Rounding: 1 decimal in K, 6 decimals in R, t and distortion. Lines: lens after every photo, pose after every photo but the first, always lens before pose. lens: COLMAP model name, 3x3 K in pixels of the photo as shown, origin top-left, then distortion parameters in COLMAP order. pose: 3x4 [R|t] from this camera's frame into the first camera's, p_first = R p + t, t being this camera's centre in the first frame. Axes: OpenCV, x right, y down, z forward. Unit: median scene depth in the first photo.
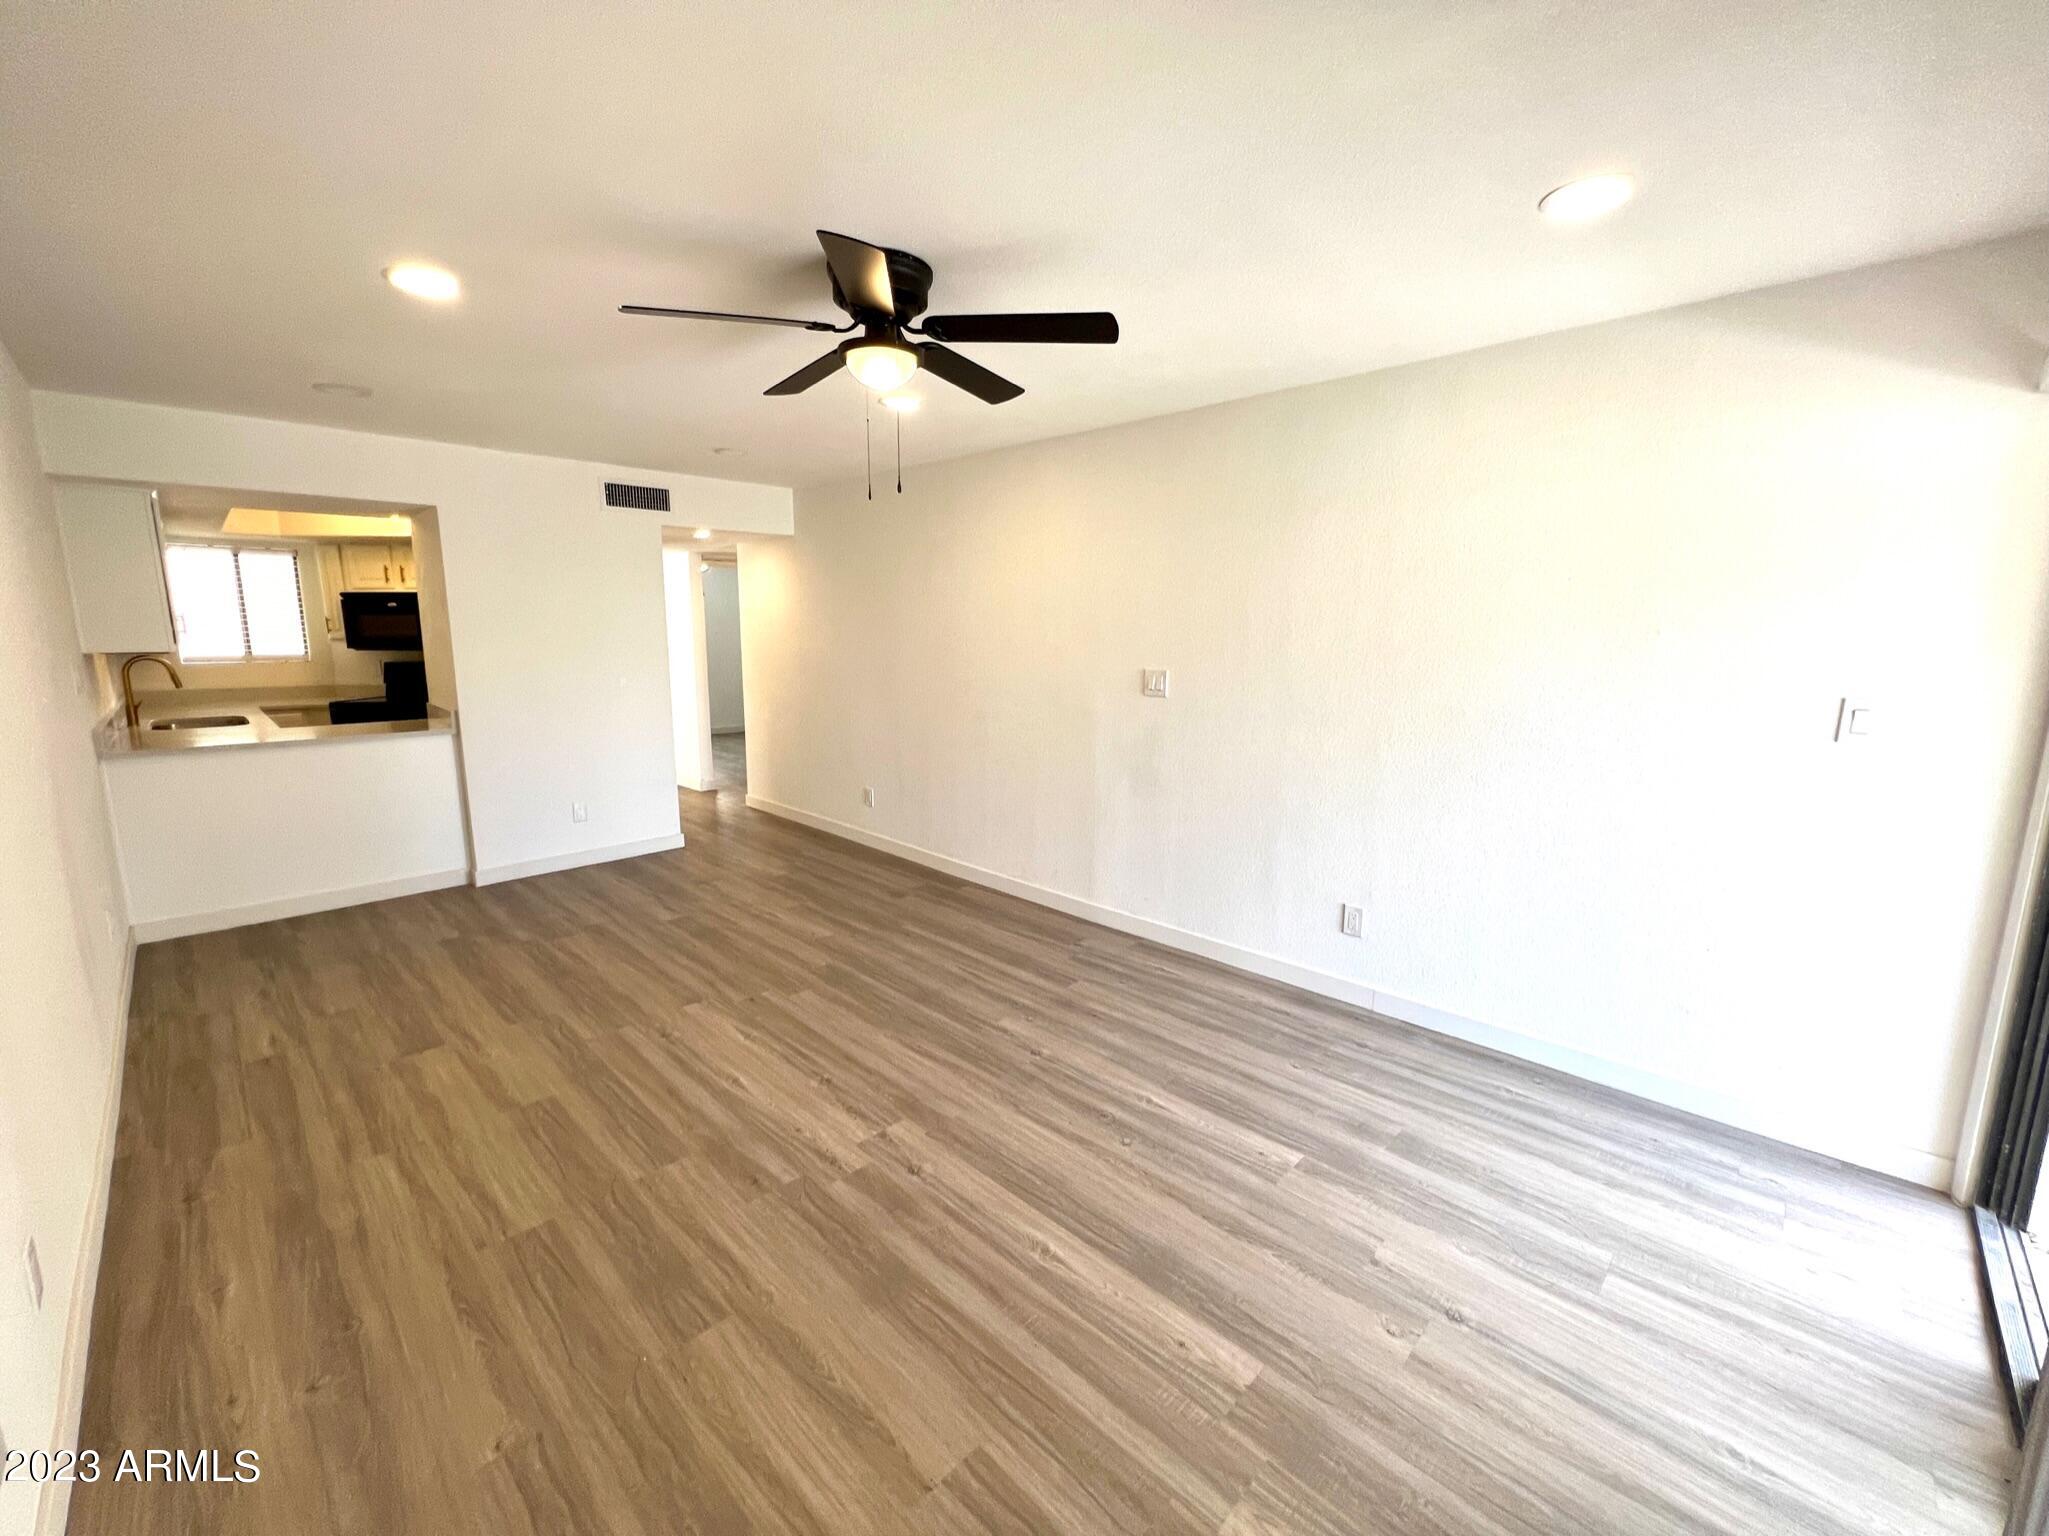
lens RADIAL K [[821.7, 0, 1018.0], [0, 821.7, 763.8], [0, 0, 1]] dist [-0.001888, 0.000776]
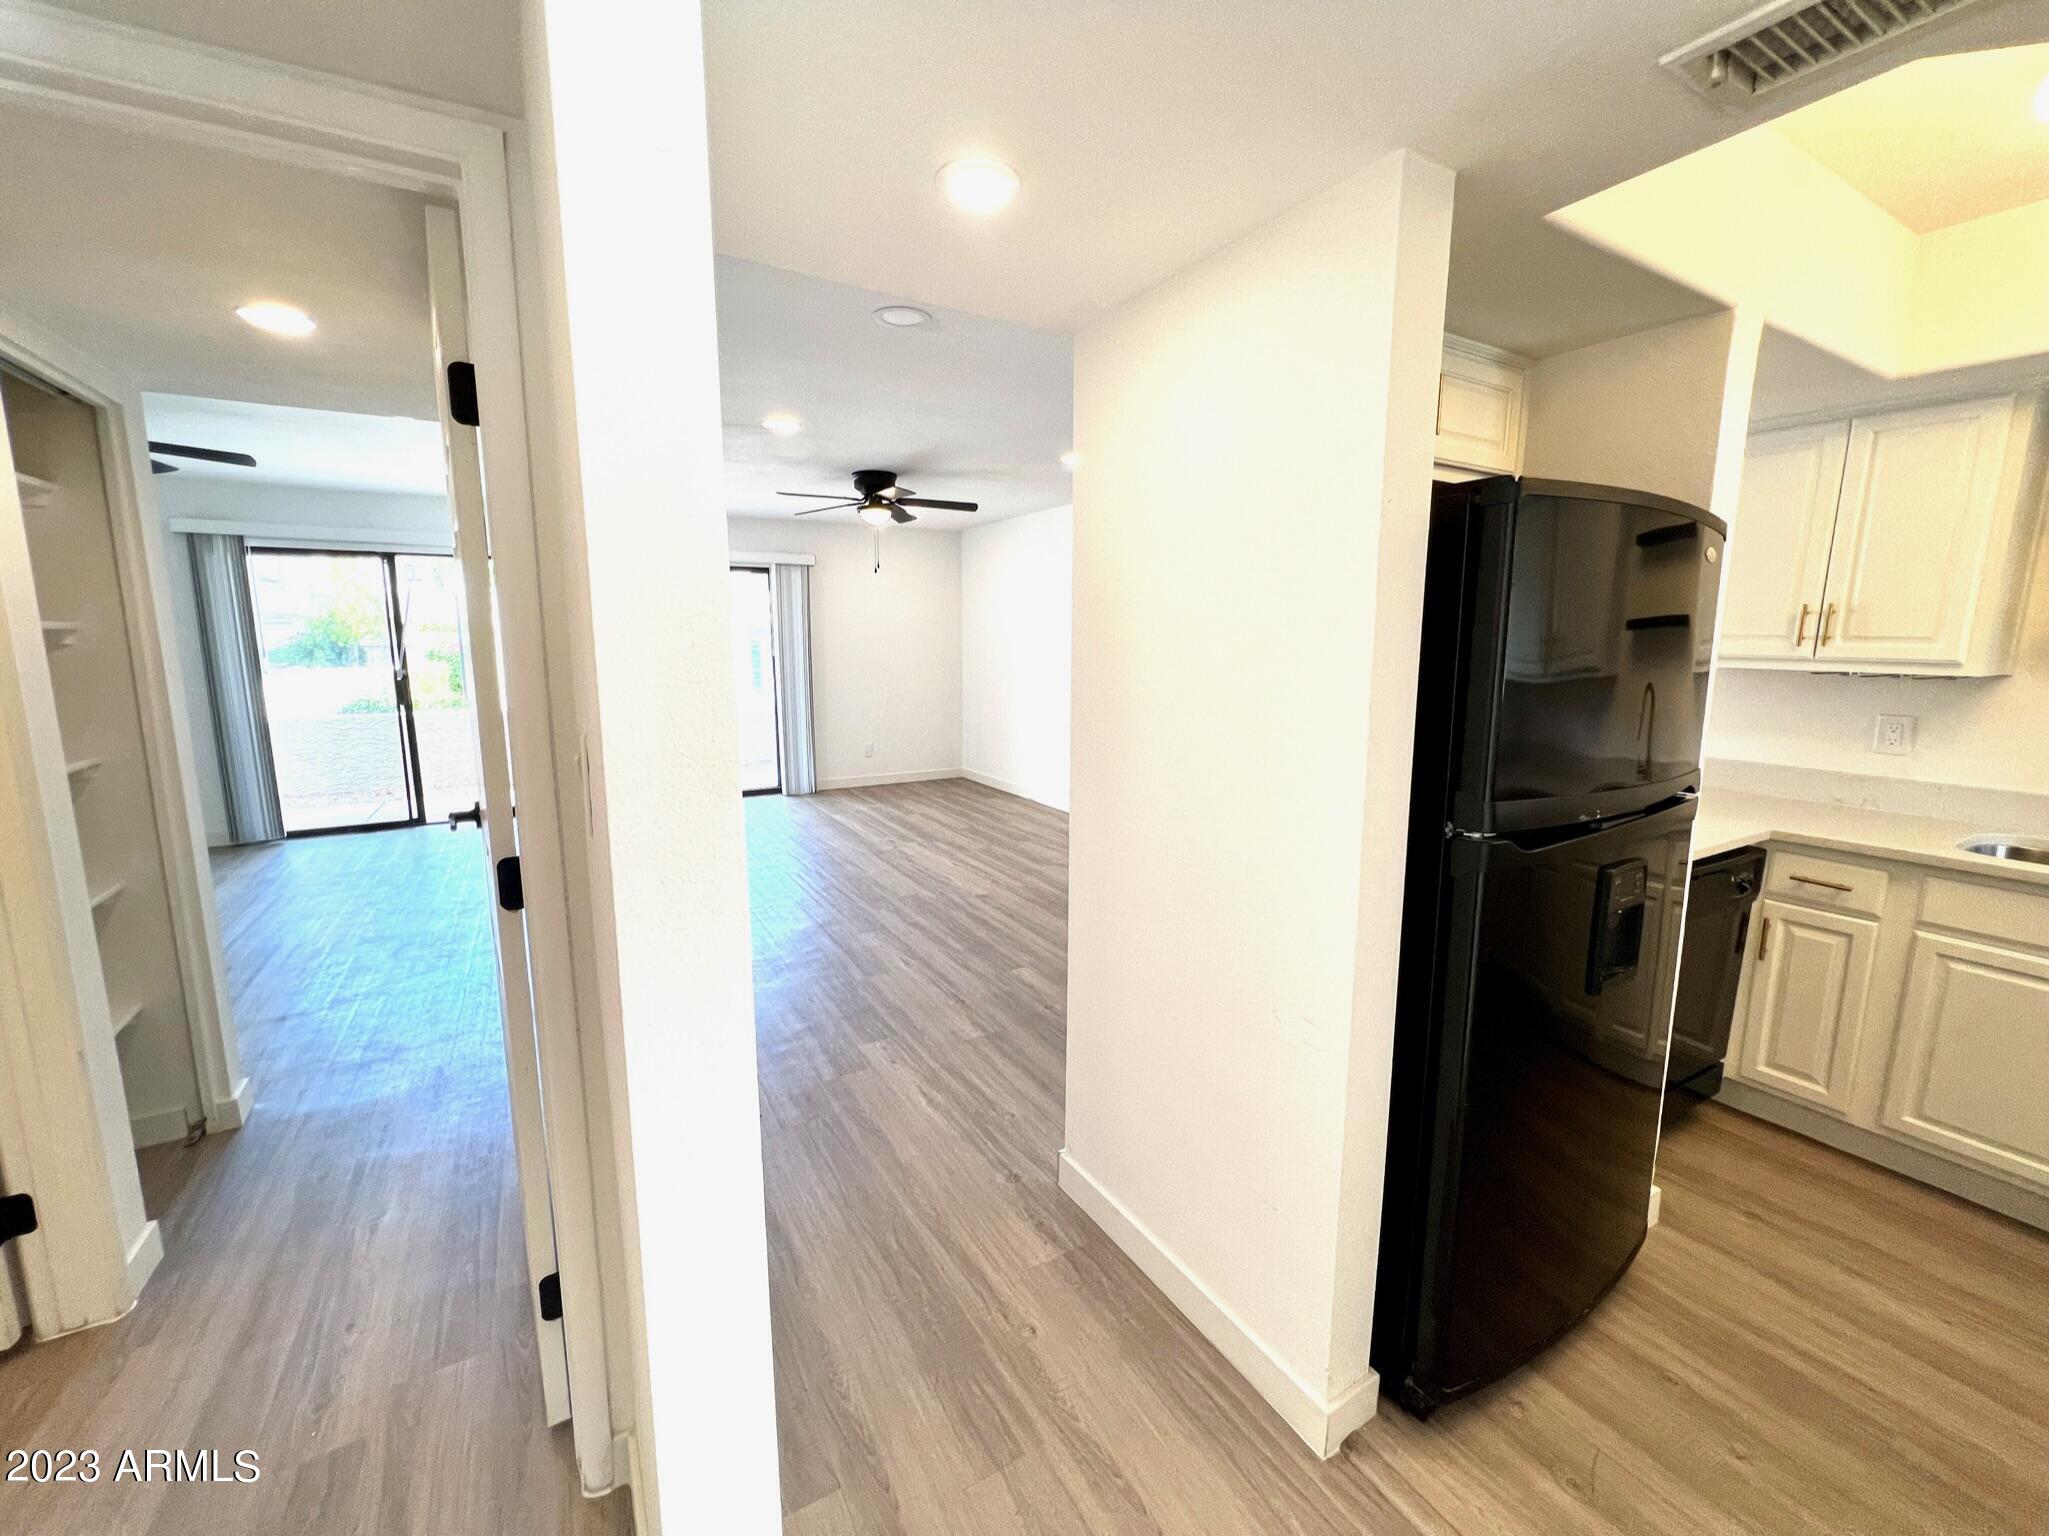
lens RADIAL K [[821.7, 0, 1018.0], [0, 821.7, 763.8], [0, 0, 1]] dist [-0.001888, 0.000776]
pose [[-0.964118, -0.048018, 0.261093, -0.995858], [0.037612, 0.948877, 0.313397, -0.442643], [-0.262794, 0.311972, -0.913024, 2.696177]]
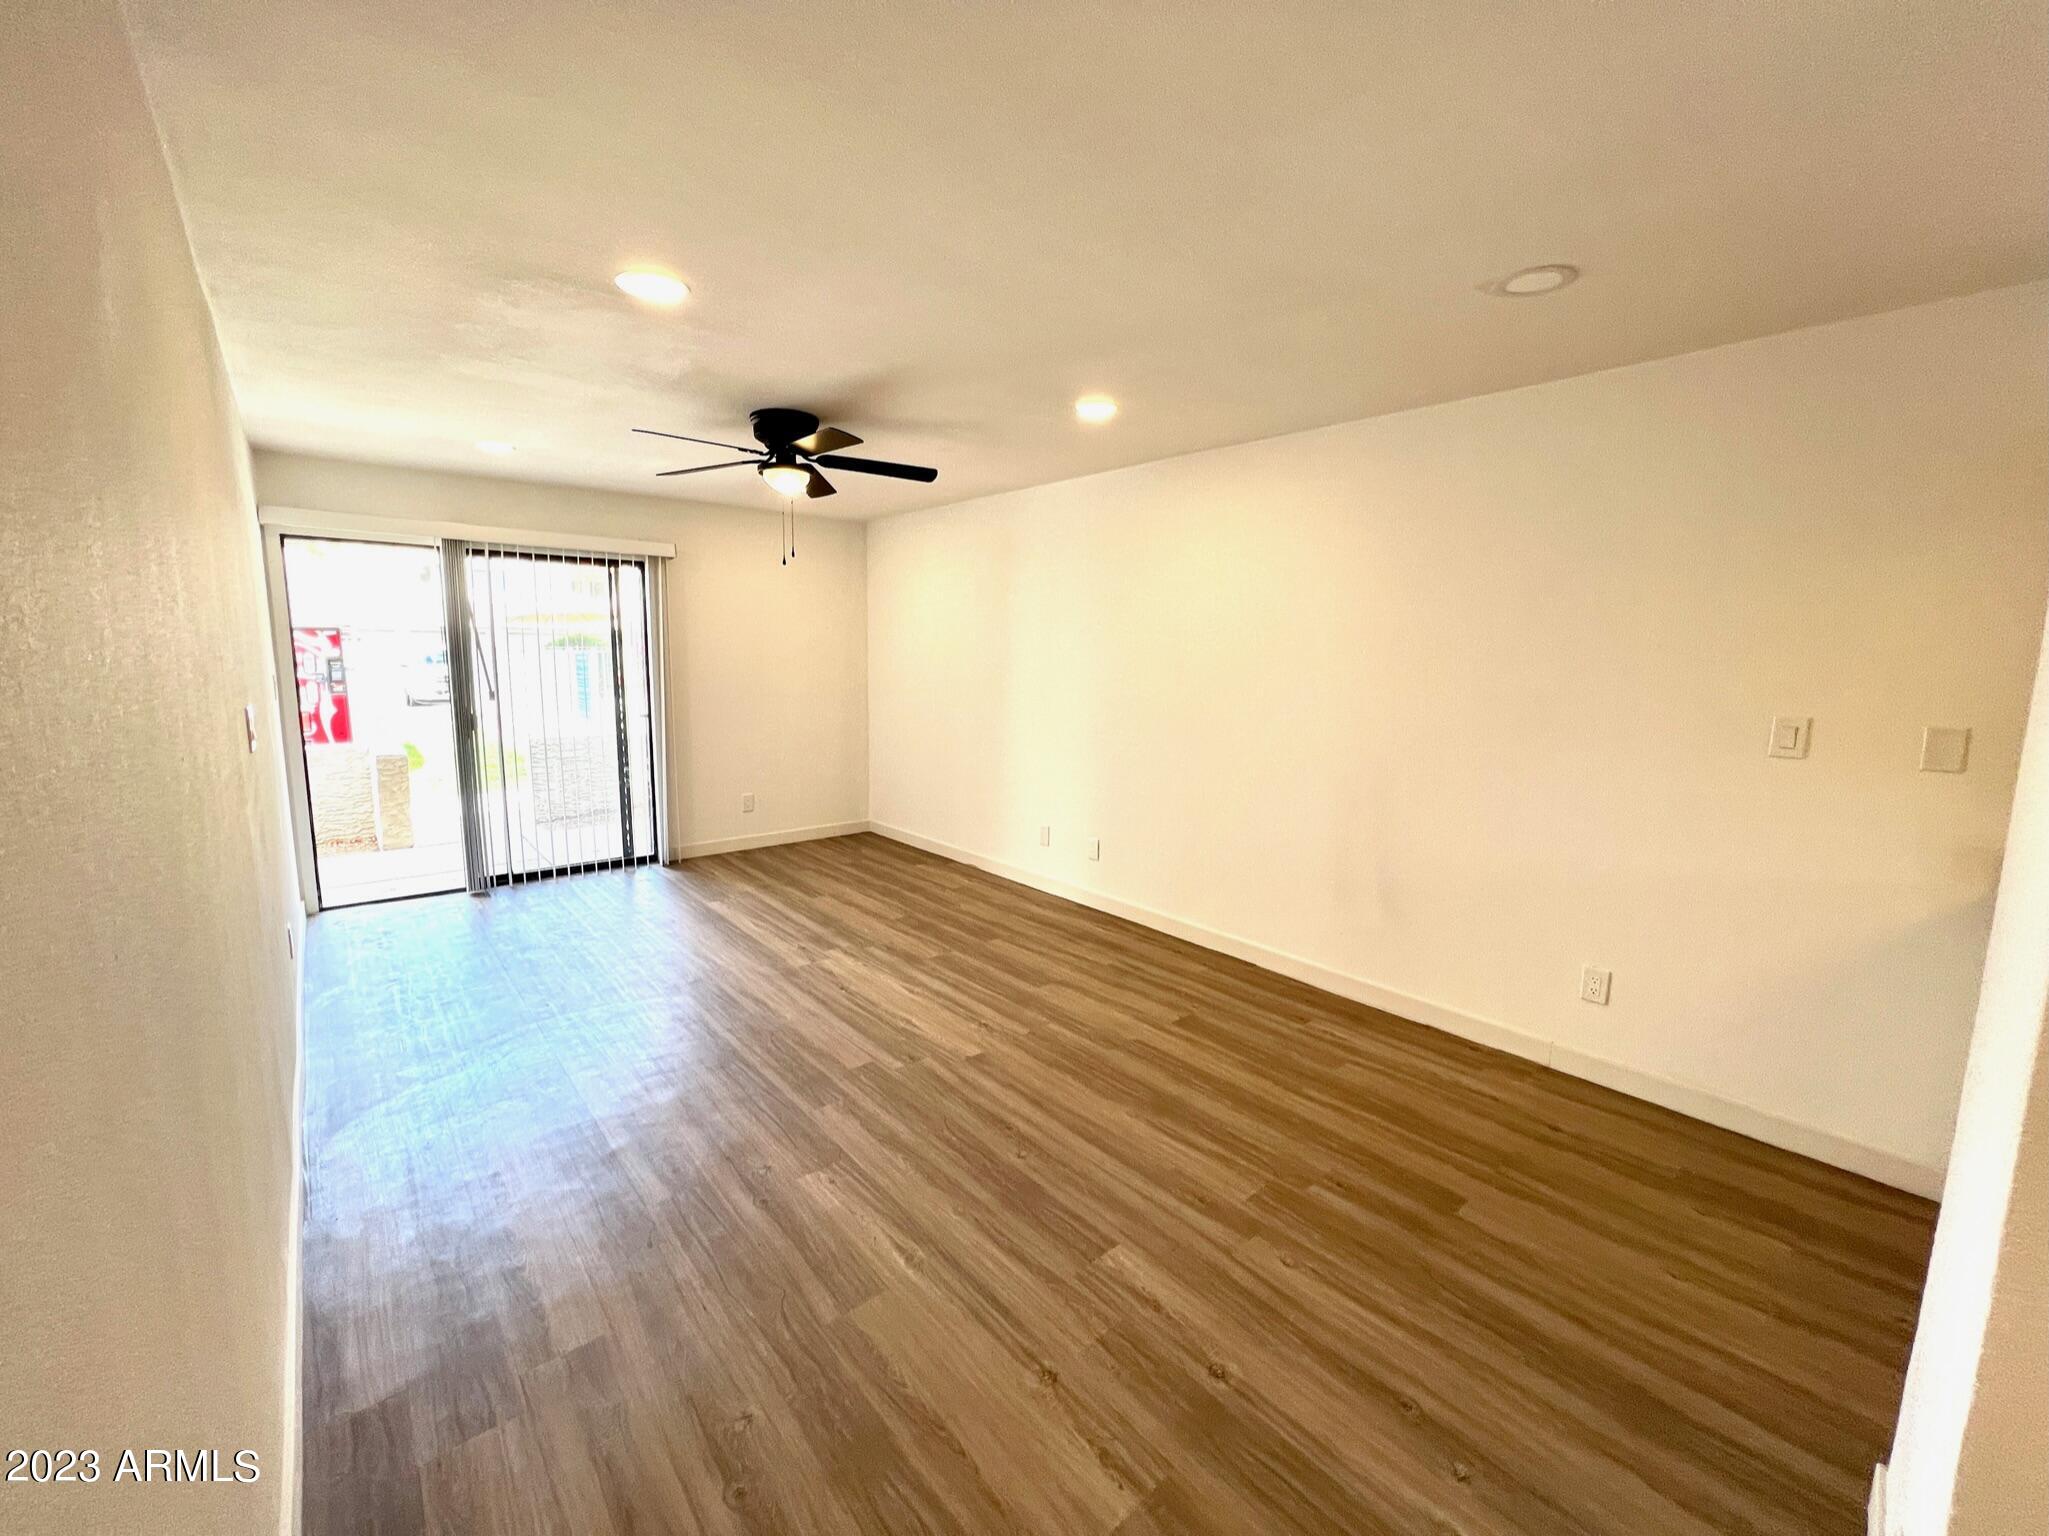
lens RADIAL K [[821.7, 0, 1018.0], [0, 821.7, 763.8], [0, 0, 1]] dist [-0.001888, 0.000776]
pose [[-0.996066, -0.032853, 0.082305, -0.623761], [-0.006833, 0.954452, 0.298285, -0.362786], [-0.088356, 0.296549, -0.950922, 2.172617]]
